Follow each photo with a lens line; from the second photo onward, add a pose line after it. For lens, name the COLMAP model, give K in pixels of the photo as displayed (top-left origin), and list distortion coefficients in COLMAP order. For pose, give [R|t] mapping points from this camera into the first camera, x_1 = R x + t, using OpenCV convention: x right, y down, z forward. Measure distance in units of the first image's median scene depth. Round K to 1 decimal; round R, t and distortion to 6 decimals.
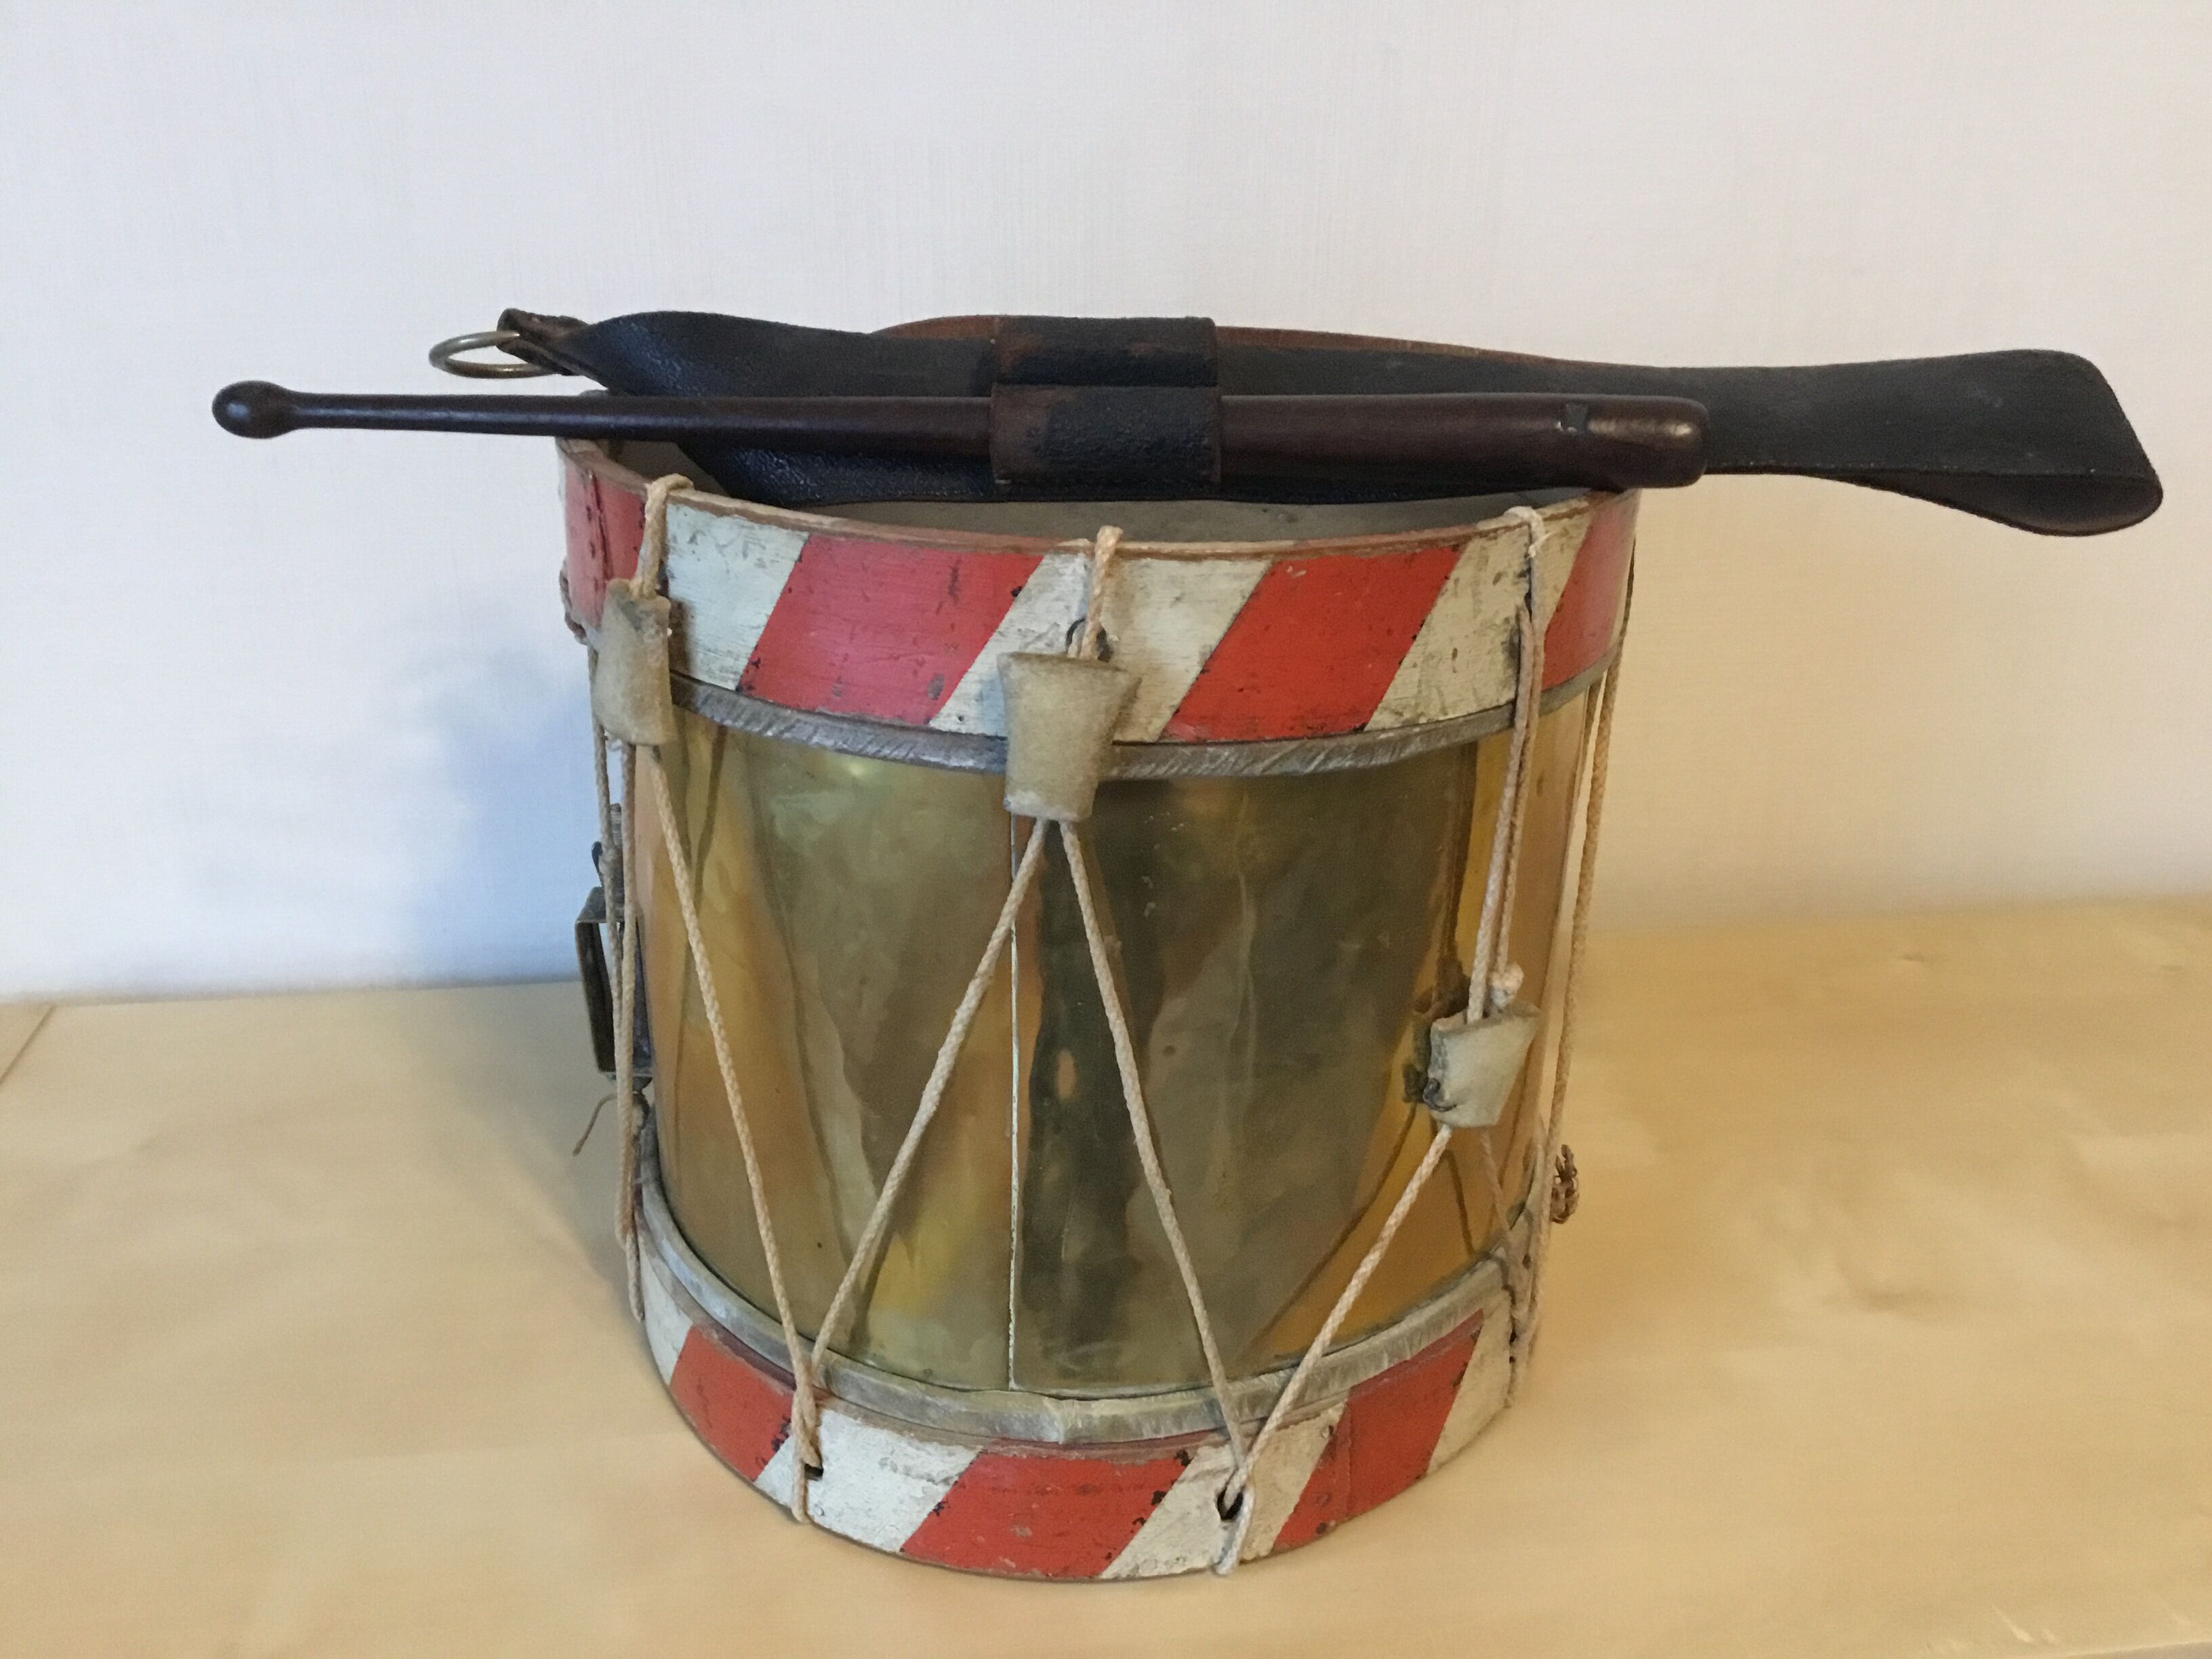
lens RADIAL K [[2016.2, 0, 1127.9], [0, 2016.2, 845.0], [0, 0, 1]] dist [0.160645, -0.369507]
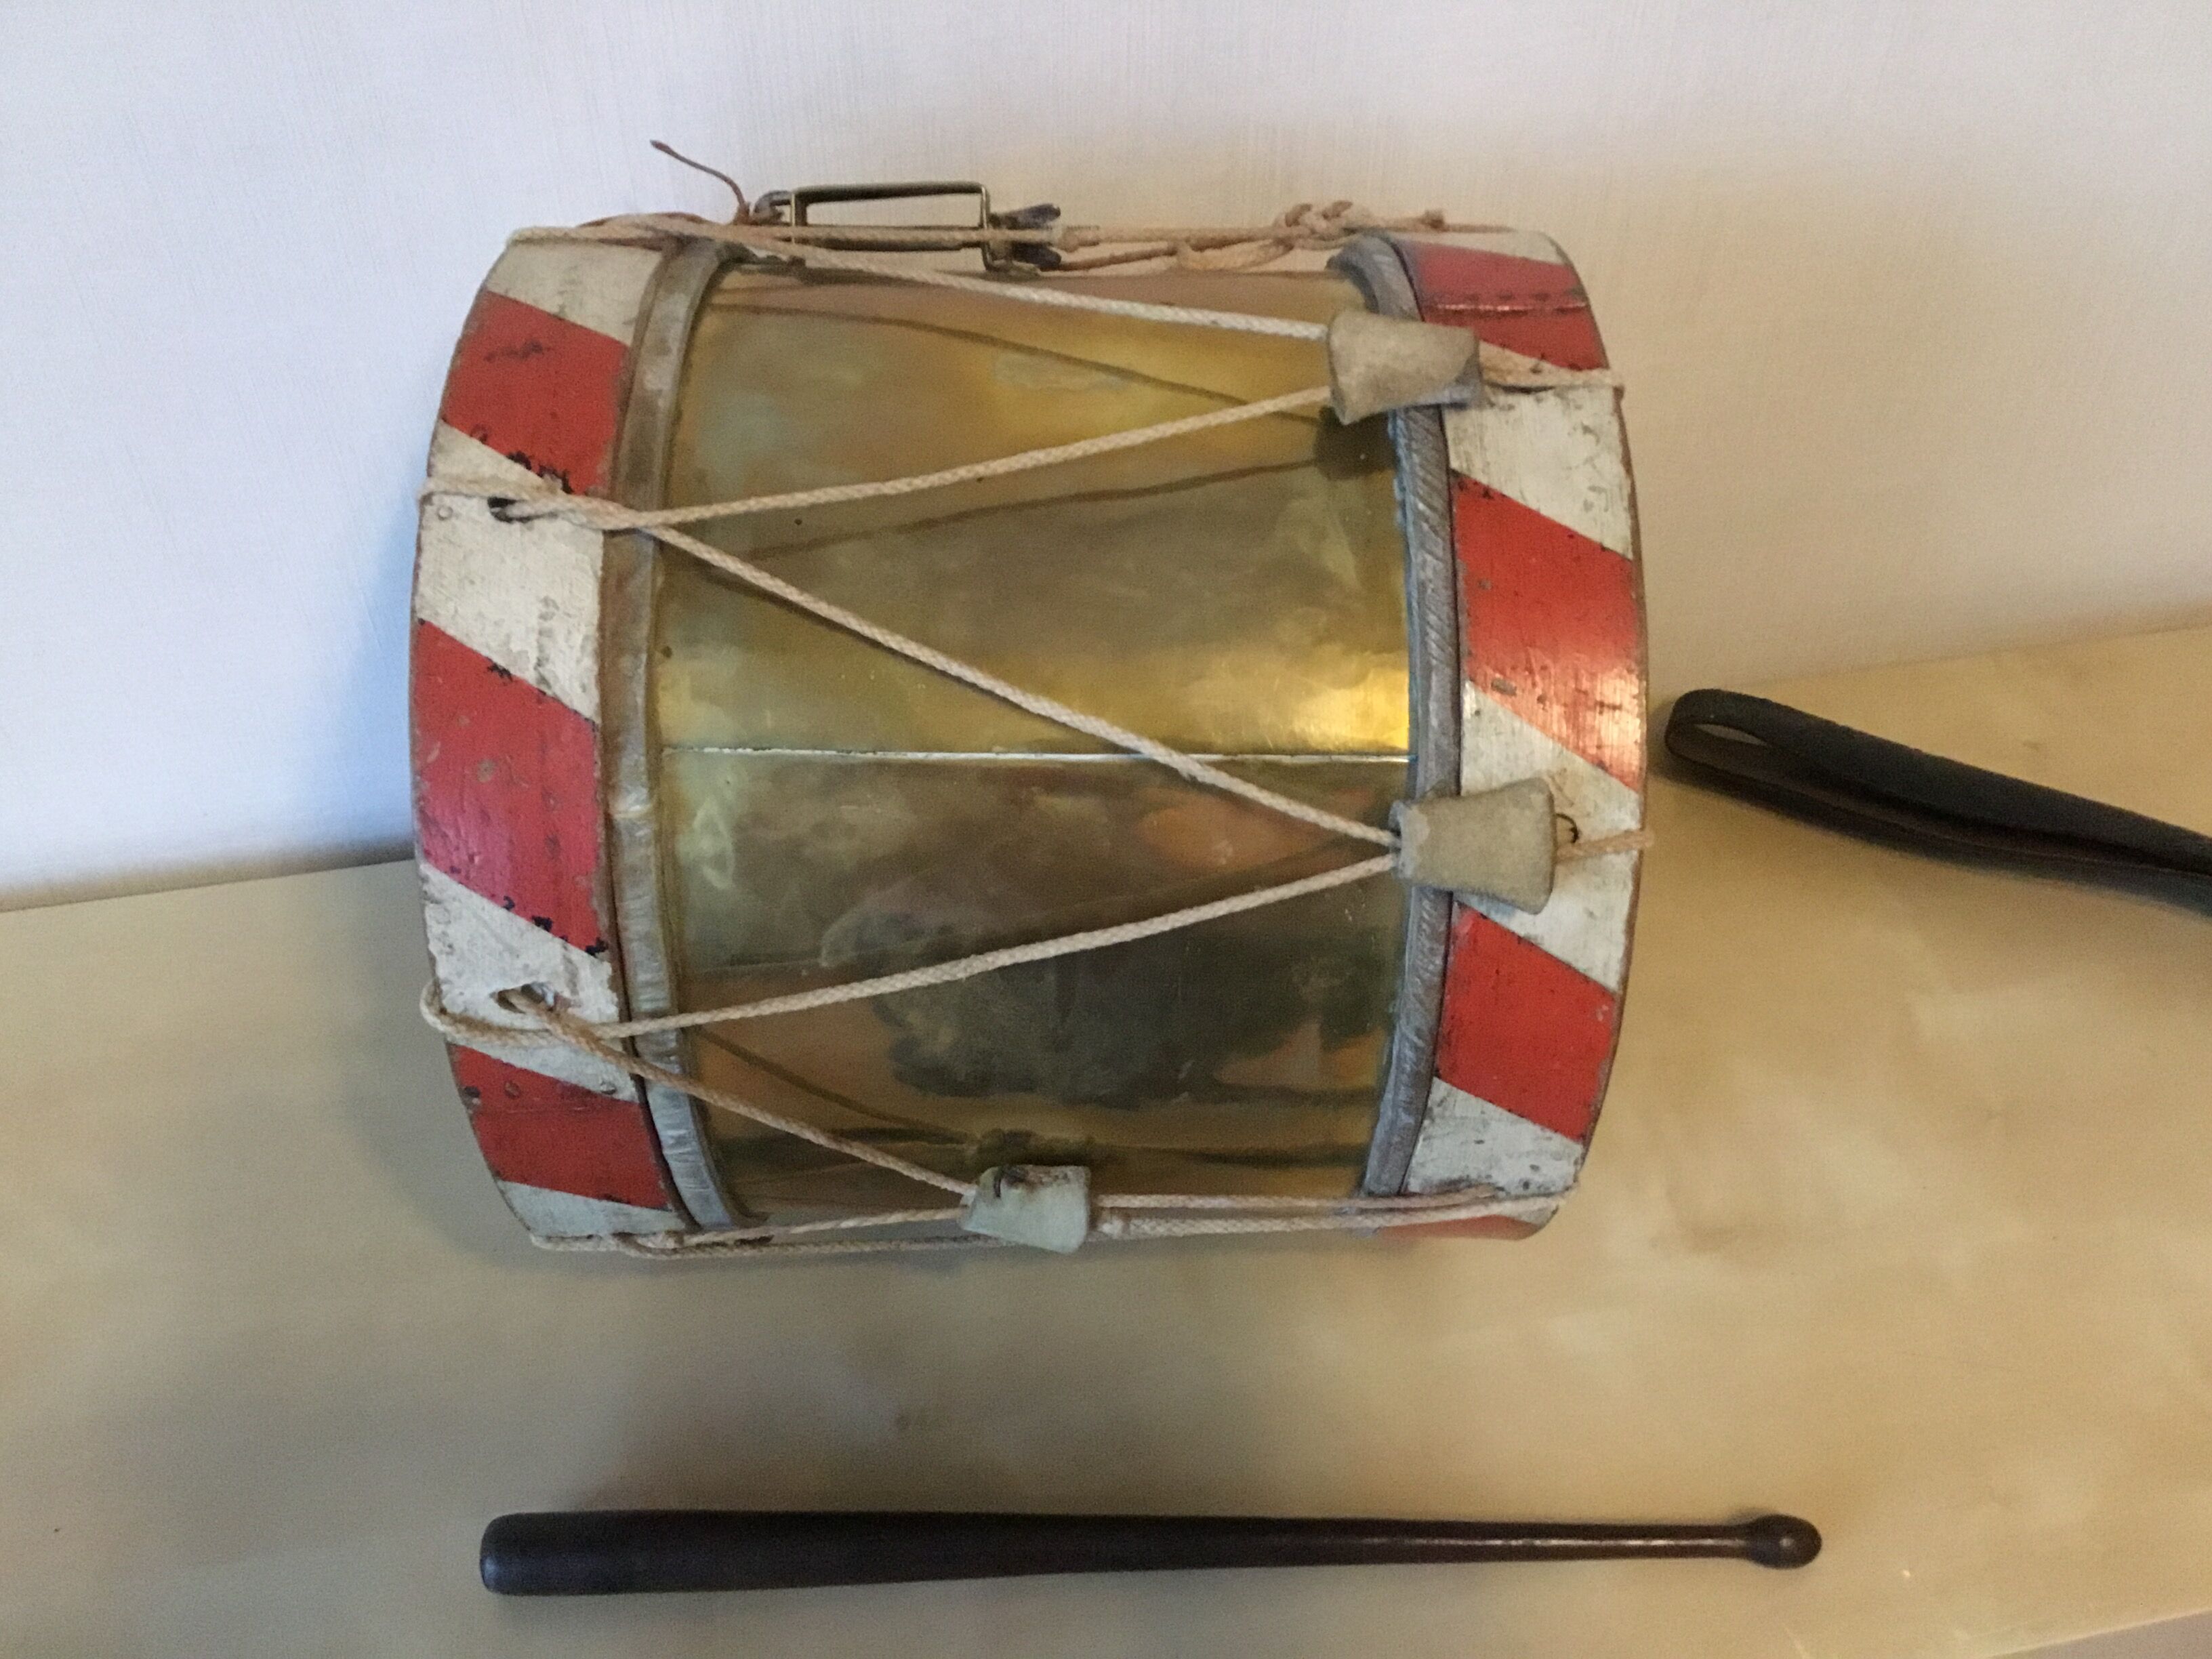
lens RADIAL K [[2016.2, 0, 1127.9], [0, 2016.2, 845.0], [0, 0, 1]] dist [0.160645, -0.369507]
pose [[0.012299, 0.979712, 0.200034, -0.191668], [-0.904798, 0.096064, -0.414865, 0.455219], [-0.425664, -0.175888, 0.887622, 0.119997]]
